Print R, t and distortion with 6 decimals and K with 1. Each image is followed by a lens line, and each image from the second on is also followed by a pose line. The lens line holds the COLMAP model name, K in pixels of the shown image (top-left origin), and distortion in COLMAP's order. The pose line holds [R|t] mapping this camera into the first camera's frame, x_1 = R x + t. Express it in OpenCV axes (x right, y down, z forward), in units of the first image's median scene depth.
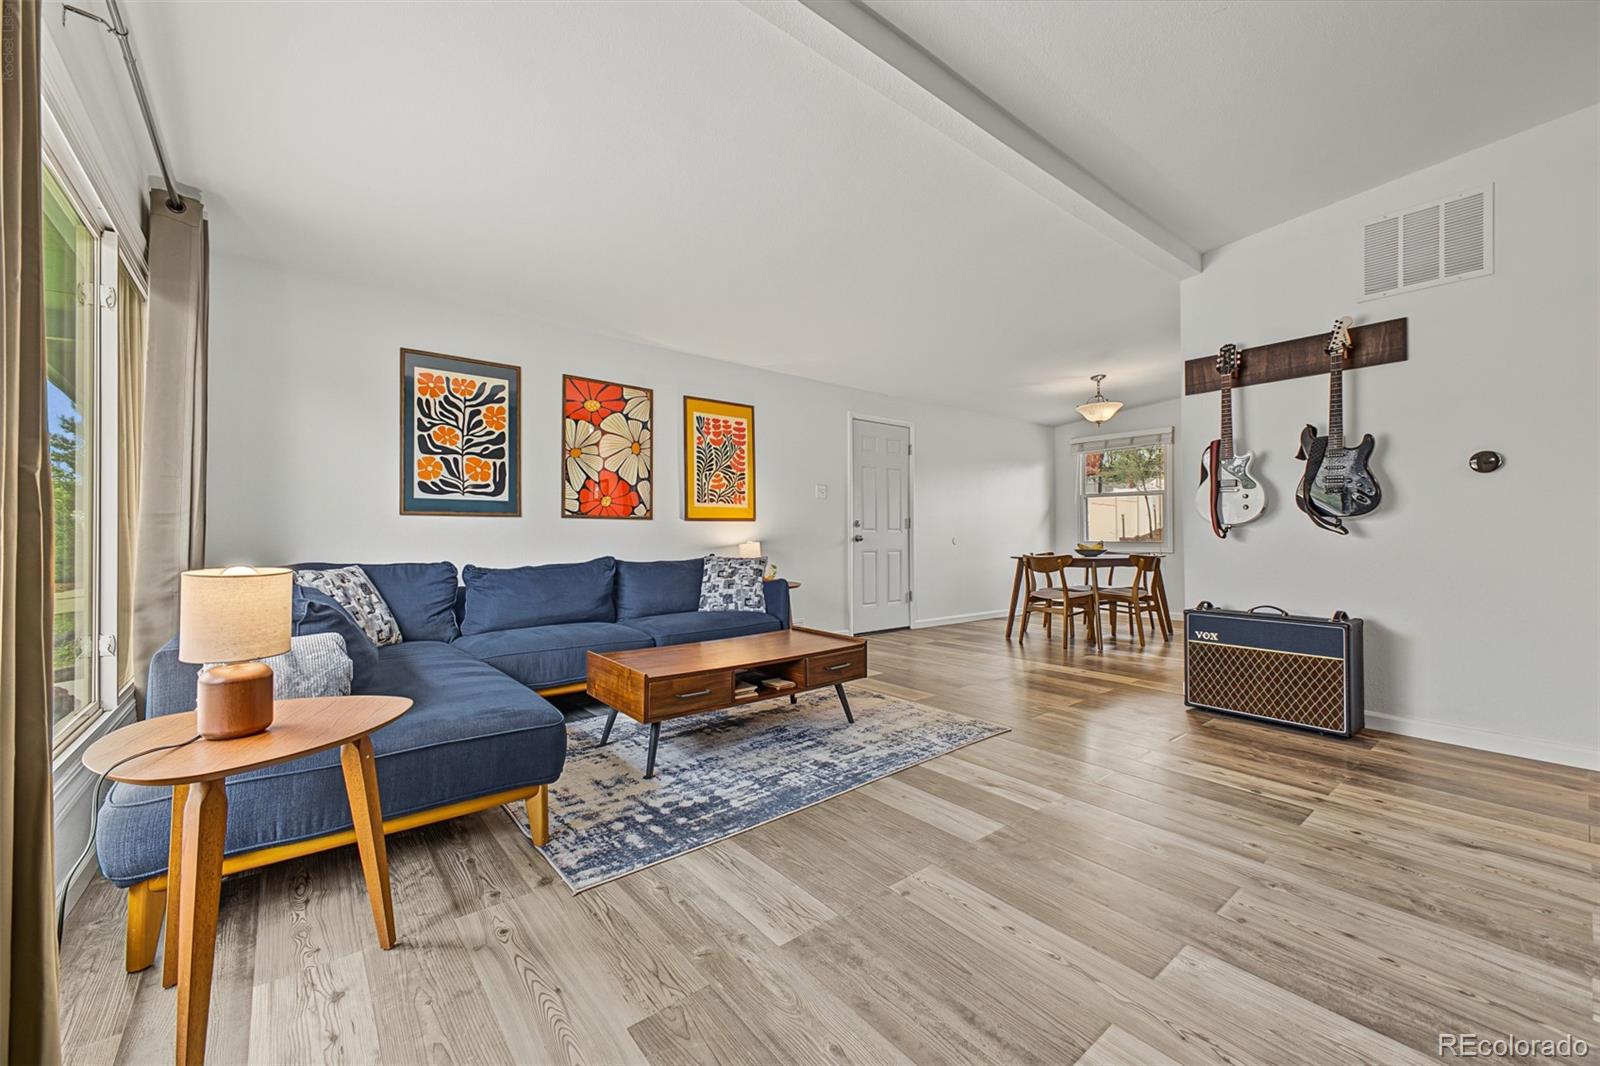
lens RADIAL K [[612.9, 0, 798.5], [0, 612.9, 536.1], [0, 0, 1]] dist [0.002766, -0.000192]
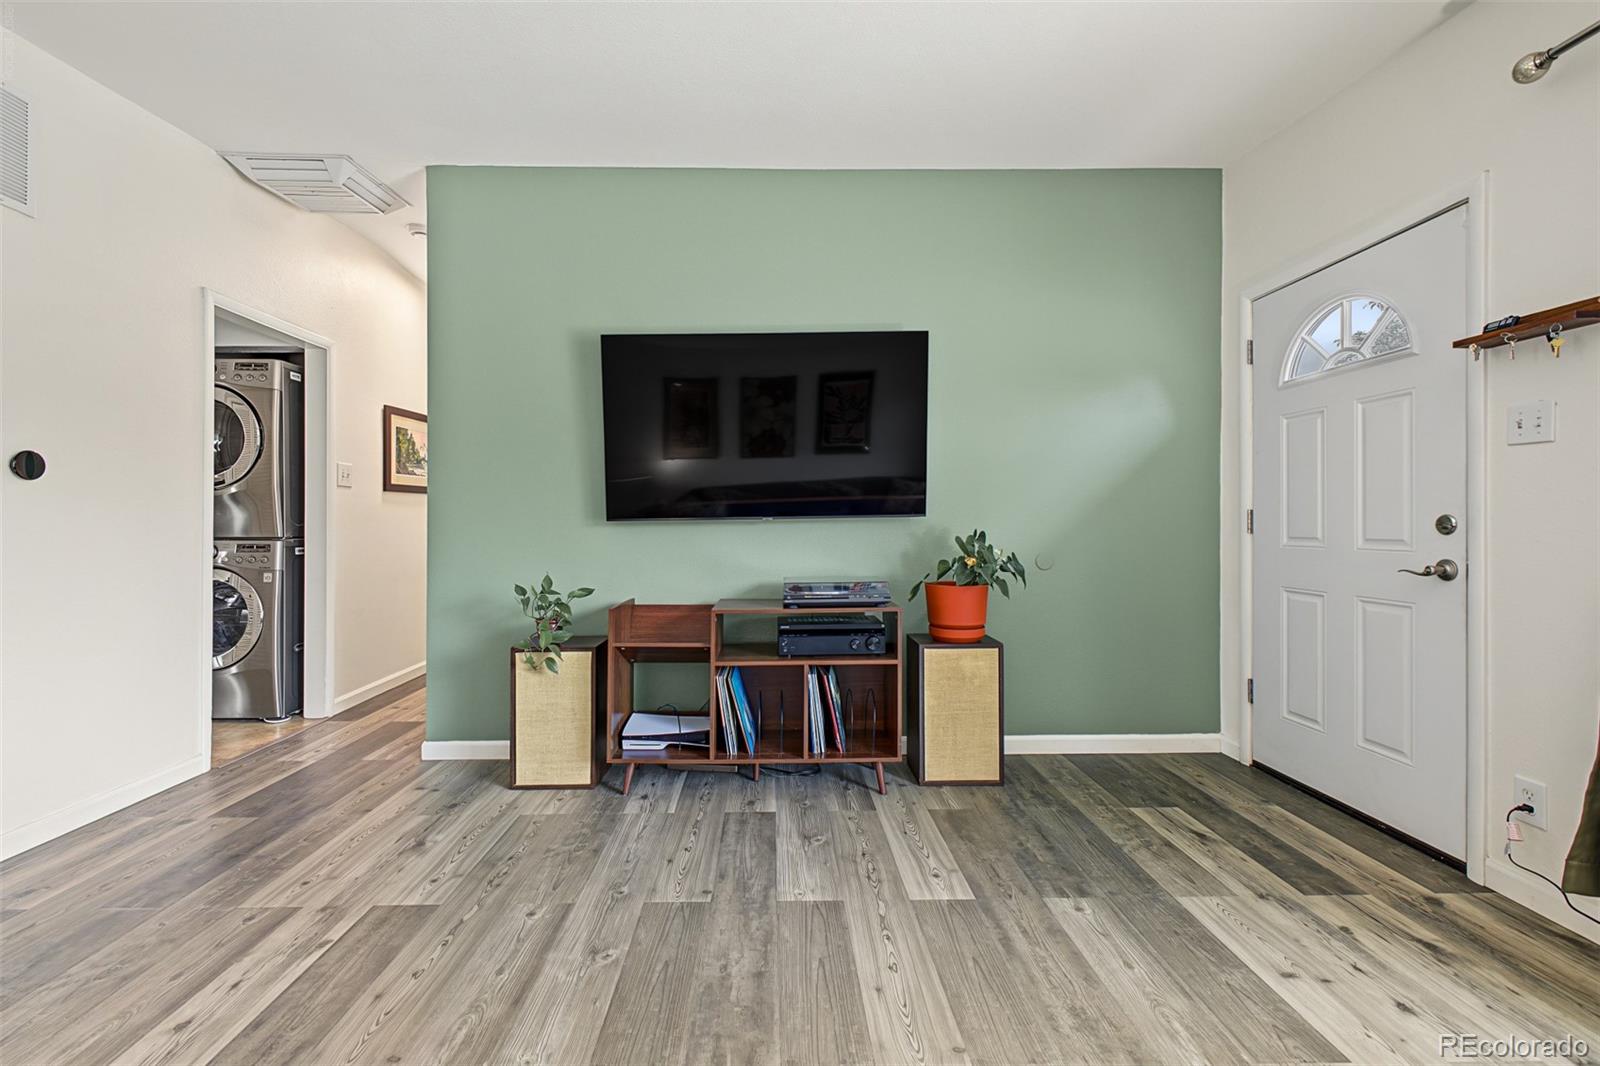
lens RADIAL K [[674.1, 0, 781.7], [0, 674.1, 525.3], [0, 0, 1]] dist [0.012733, -0.003335]
pose [[-0.783964, 0.005013, 0.620786, -0.082833], [0.008339, 0.999962, 0.002455, -0.031185], [-0.620750, 0.007102, -0.783976, 0.832865]]
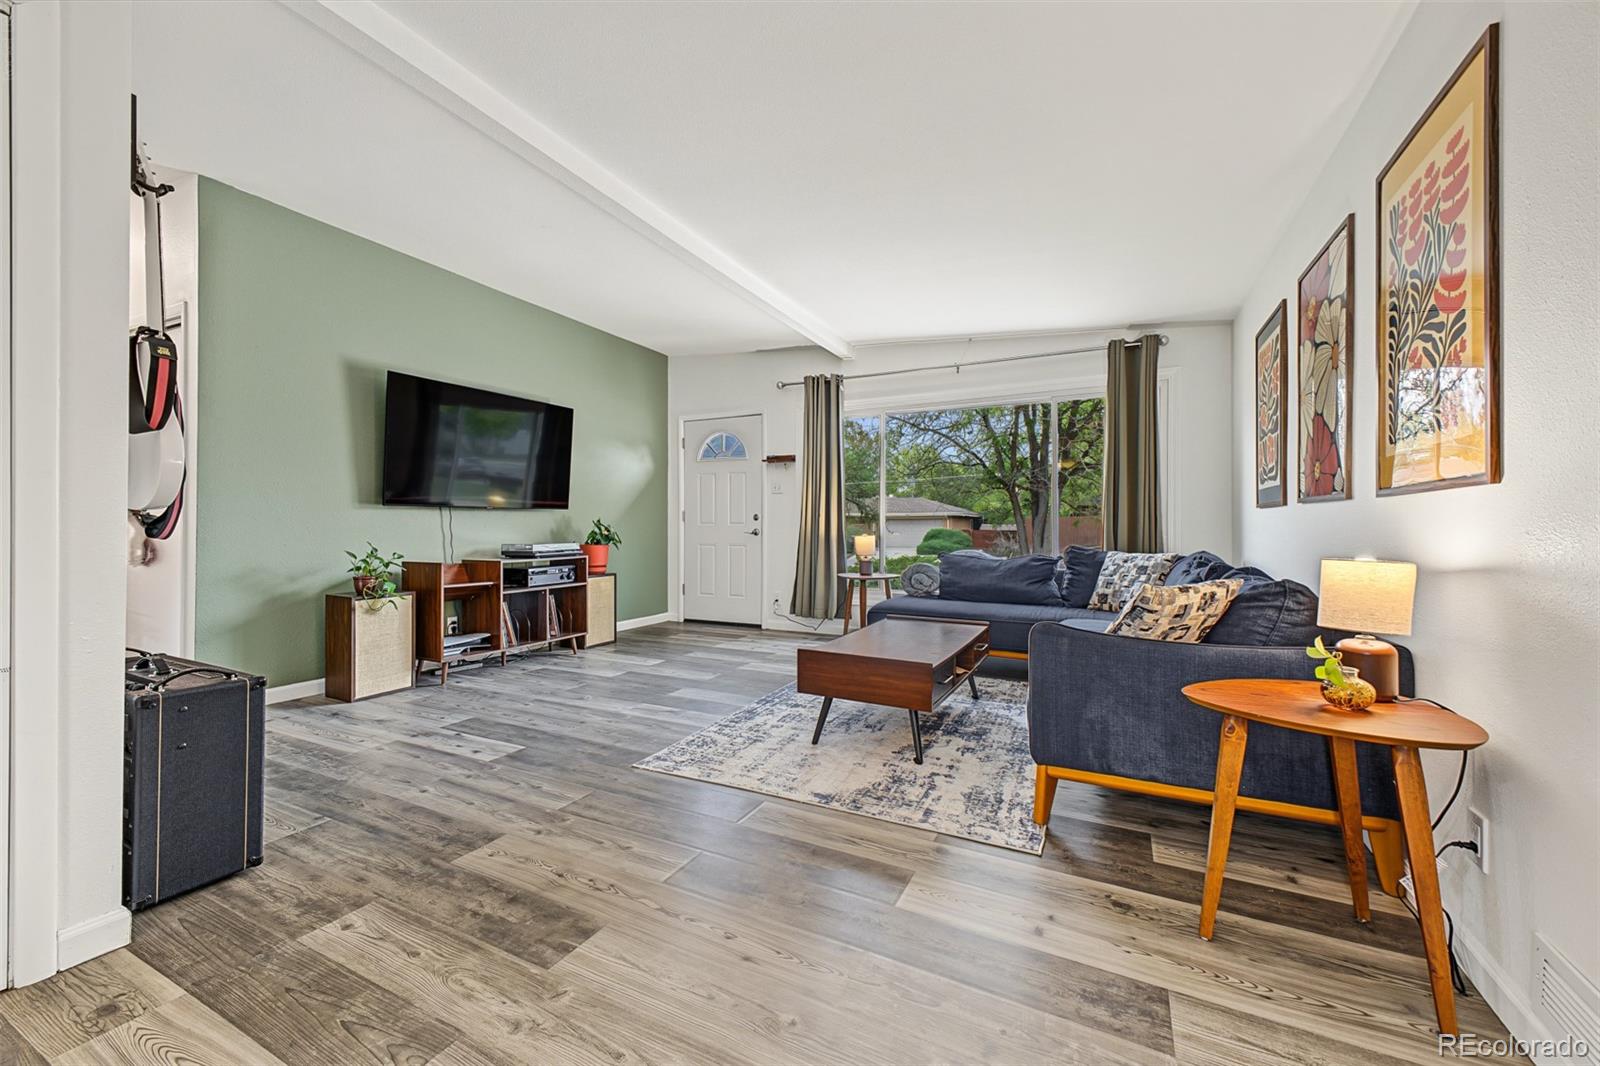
lens RADIAL K [[629.9, 0, 797.6], [0, 629.9, 522.3], [0, 0, 1]] dist [0.007851, -0.003271]
pose [[-0.913846, -0.004554, -0.406034, 0.418586], [-0.004105, 0.999990, -0.001977, -0.007995], [0.406039, -0.000139, -0.913856, 1.598117]]
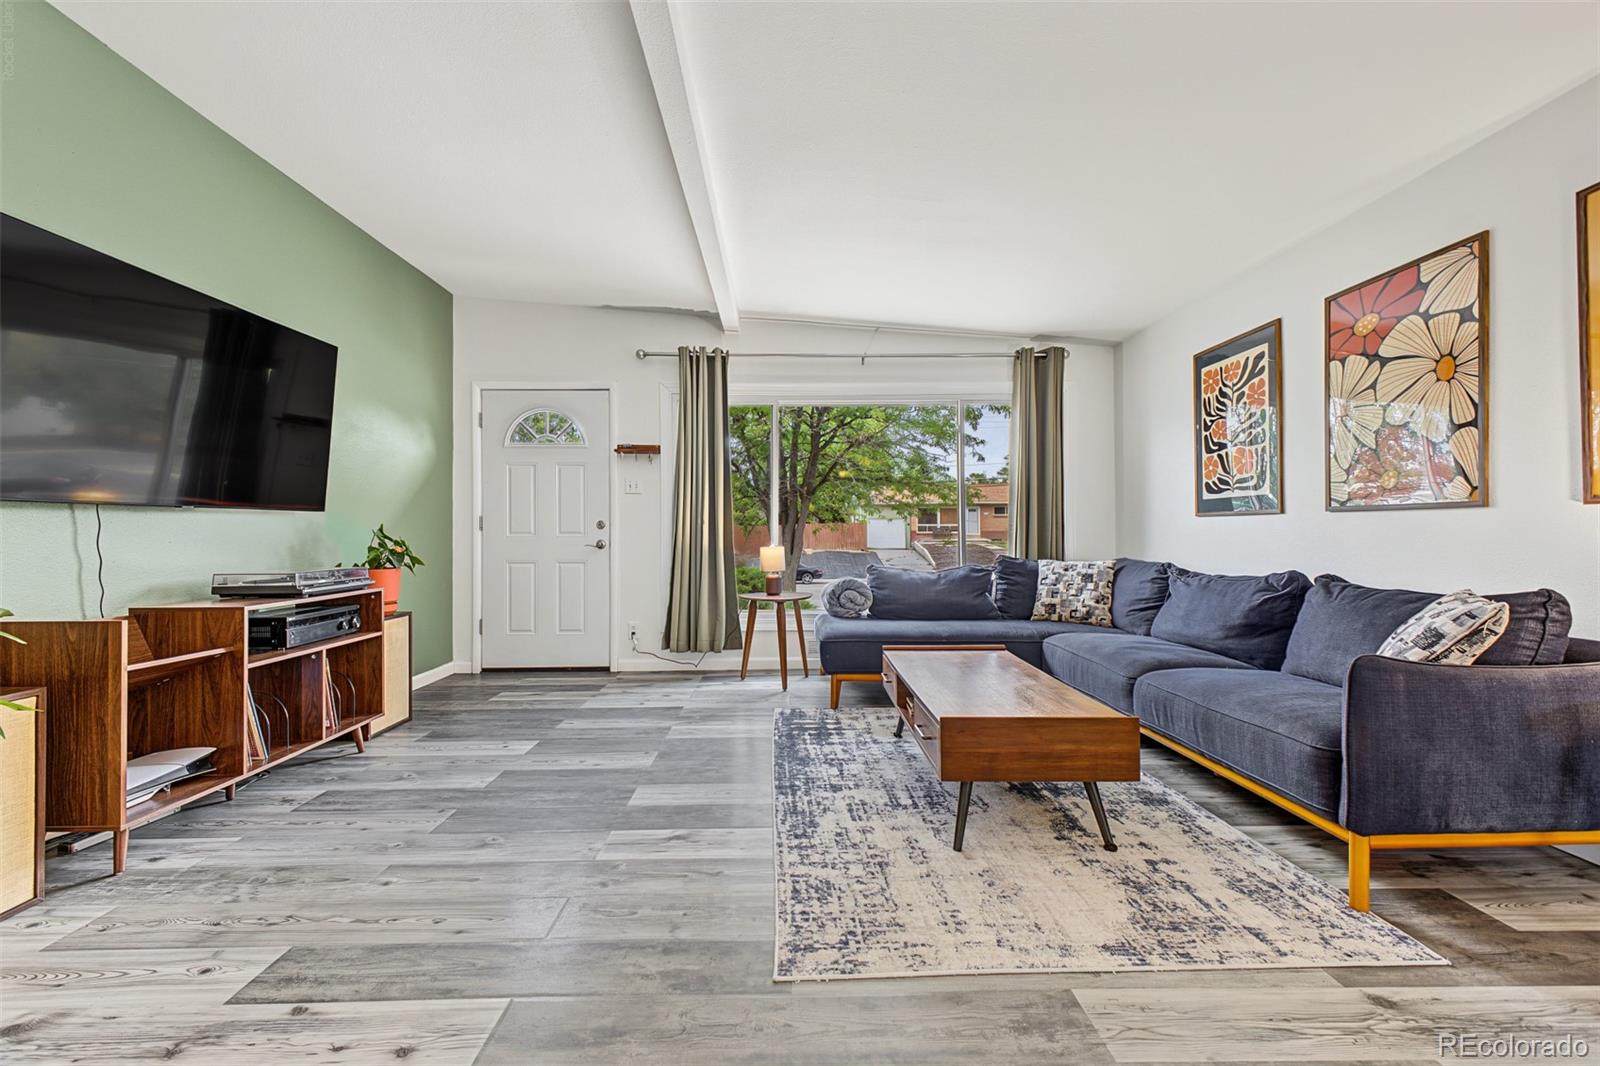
lens RADIAL K [[629.9, 0, 795.8], [0, 629.9, 528.3], [0, 0, 1]] dist [0.007851, -0.003271]
pose [[-0.620600, -0.004987, -0.784111, 0.598089], [0.001521, 0.999970, -0.007564, -0.008111], [0.784126, -0.005887, -0.620574, 1.115866]]
